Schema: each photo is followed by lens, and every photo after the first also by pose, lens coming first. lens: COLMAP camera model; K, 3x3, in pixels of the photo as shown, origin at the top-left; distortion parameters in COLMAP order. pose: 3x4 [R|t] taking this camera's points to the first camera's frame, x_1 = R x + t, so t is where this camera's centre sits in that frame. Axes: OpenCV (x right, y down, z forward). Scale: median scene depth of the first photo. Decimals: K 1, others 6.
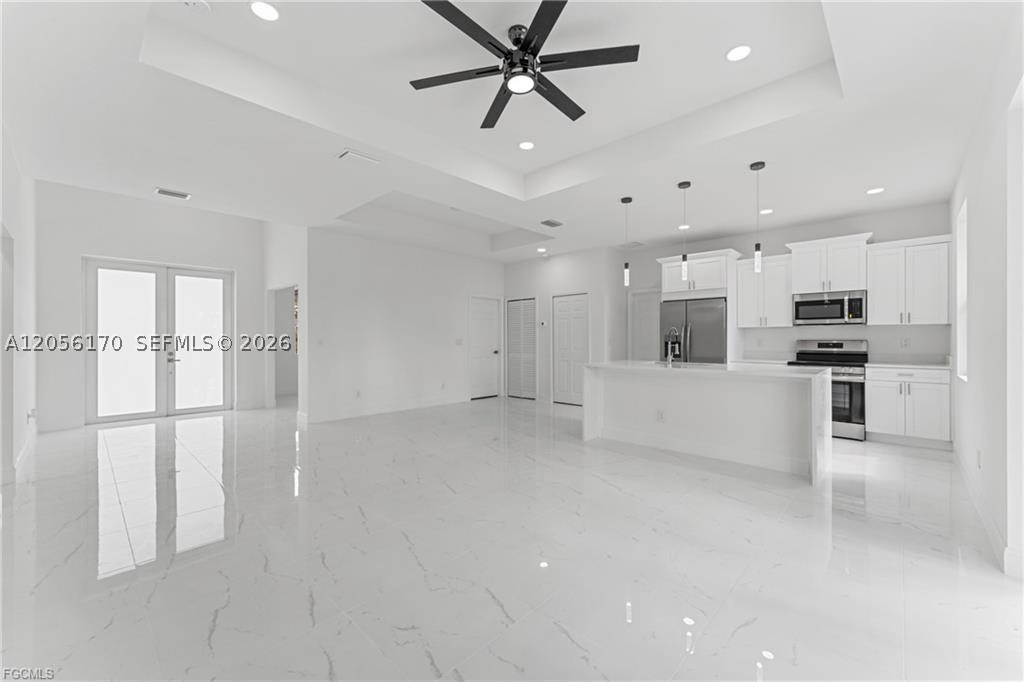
lens RADIAL K [[400.3, 0, 509.4], [0, 400.3, 339.5], [0, 0, 1]] dist [-0.000549, -0.000162]
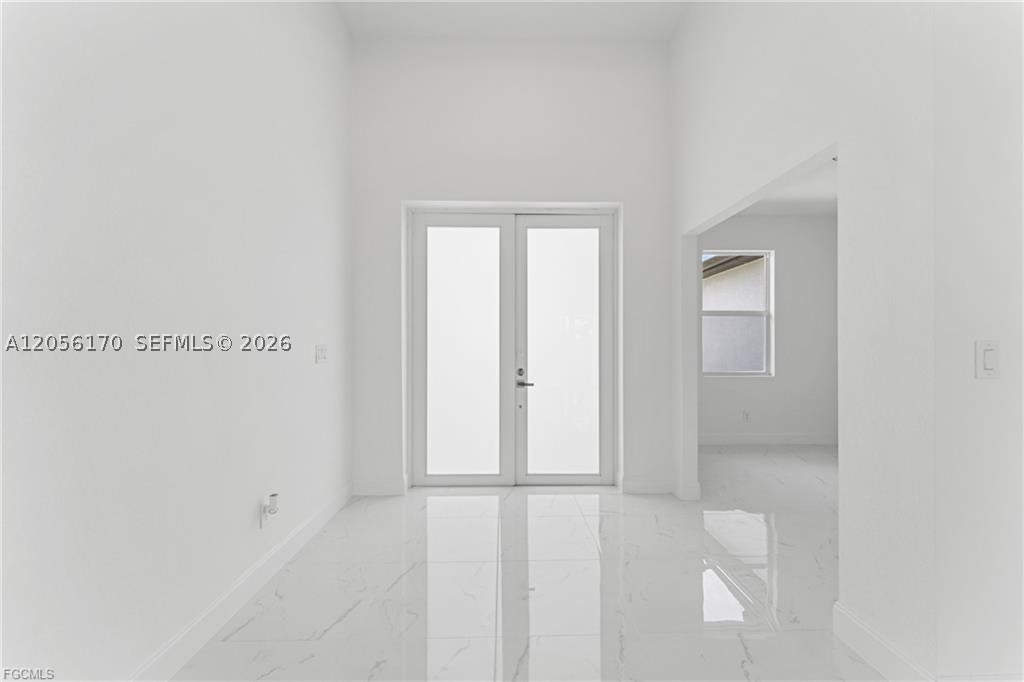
lens RADIAL K [[400.3, 0, 509.4], [0, 400.3, 339.5], [0, 0, 1]] dist [-0.000549, -0.000162]
pose [[0.713756, -0.001529, -0.700393, -0.473008], [-0.003908, 0.999973, -0.006165, -0.005076], [0.700384, 0.007137, 0.713731, 0.597070]]
